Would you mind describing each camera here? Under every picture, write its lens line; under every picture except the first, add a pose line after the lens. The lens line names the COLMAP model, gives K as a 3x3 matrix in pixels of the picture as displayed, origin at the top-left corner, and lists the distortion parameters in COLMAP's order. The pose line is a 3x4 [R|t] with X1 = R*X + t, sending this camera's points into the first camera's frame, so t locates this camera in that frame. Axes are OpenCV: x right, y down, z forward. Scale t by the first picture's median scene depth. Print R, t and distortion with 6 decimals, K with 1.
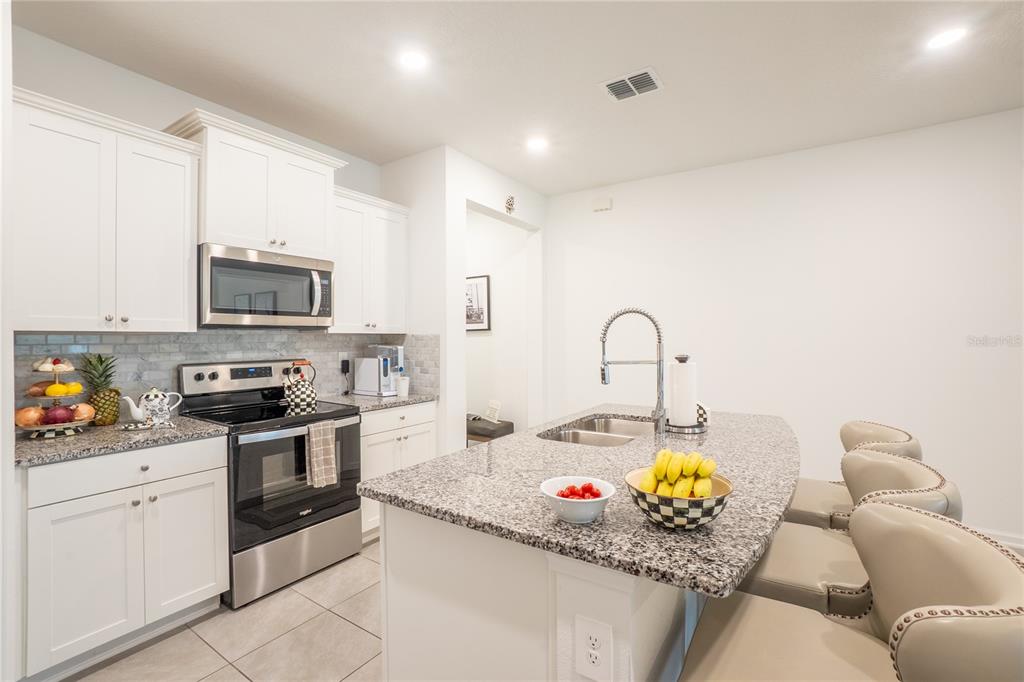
lens RADIAL K [[456.0, 0, 511.4], [0, 456.0, 339.9], [0, 0, 1]] dist [-0.063092, 0.024424]
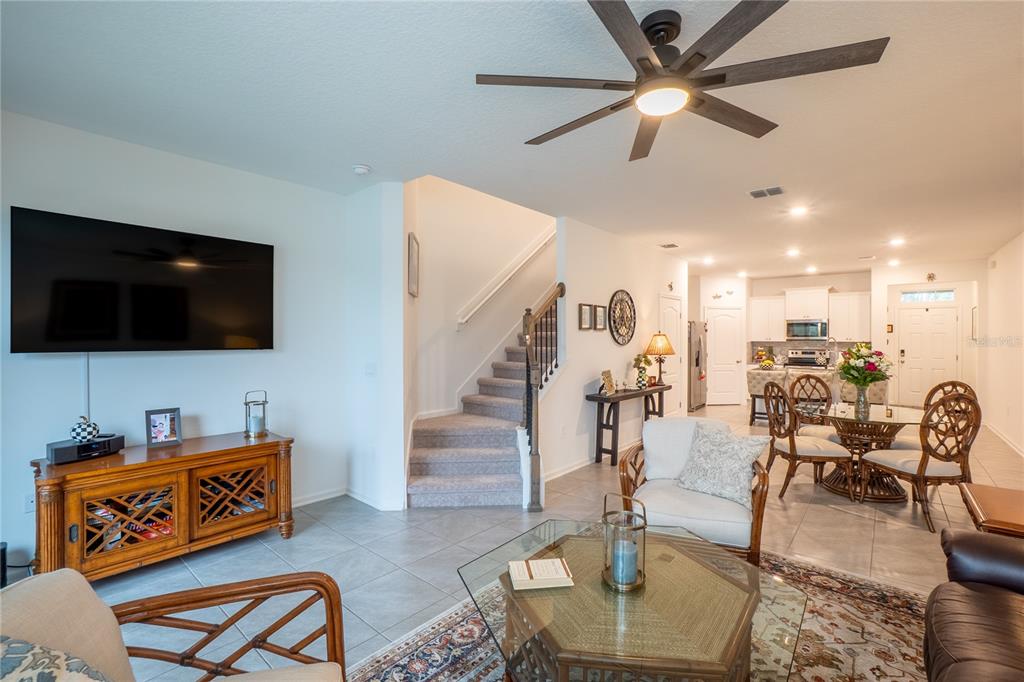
lens RADIAL K [[456.0, 0, 511.4], [0, 456.0, 339.9], [0, 0, 1]] dist [-0.063092, 0.024424]
pose [[-0.117027, 0.008561, -0.993092, 3.425838], [-0.005267, 0.999943, 0.009240, -0.052059], [0.993115, 0.006312, -0.116976, -0.962925]]
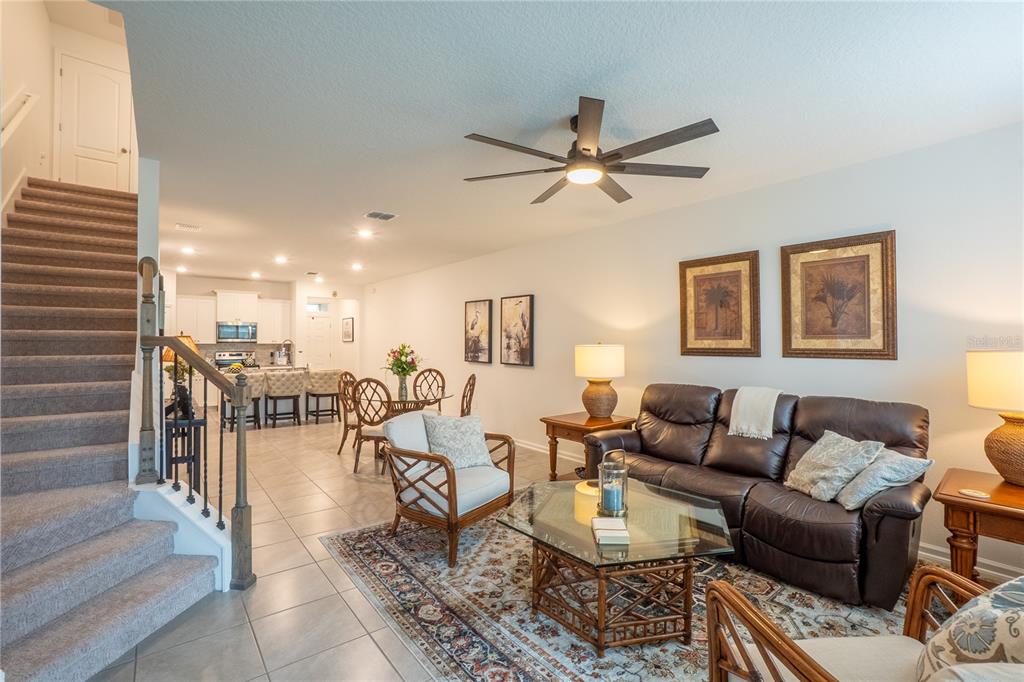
lens RADIAL K [[456.0, 0, 511.4], [0, 456.0, 339.9], [0, 0, 1]] dist [-0.063092, 0.024424]
pose [[0.953251, 0.005598, -0.302127, 2.828769], [-0.007627, 0.999956, -0.005536, -0.045367], [0.302083, 0.007582, 0.953252, -1.880827]]
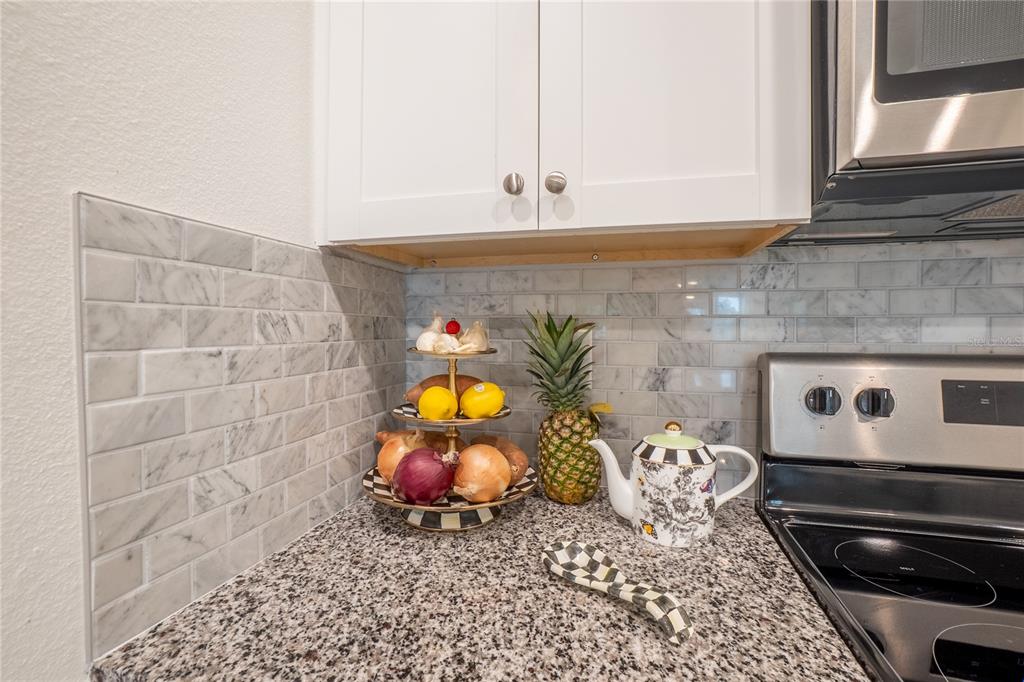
lens RADIAL K [[456.0, 0, 511.4], [0, 456.0, 339.9], [0, 0, 1]] dist [-0.063092, 0.024424]
pose [[0.318530, 0.025750, -0.947563, -0.497634], [-0.009095, 0.999668, 0.024109, 0.039112], [0.947869, 0.000938, 0.318659, 0.721204]]
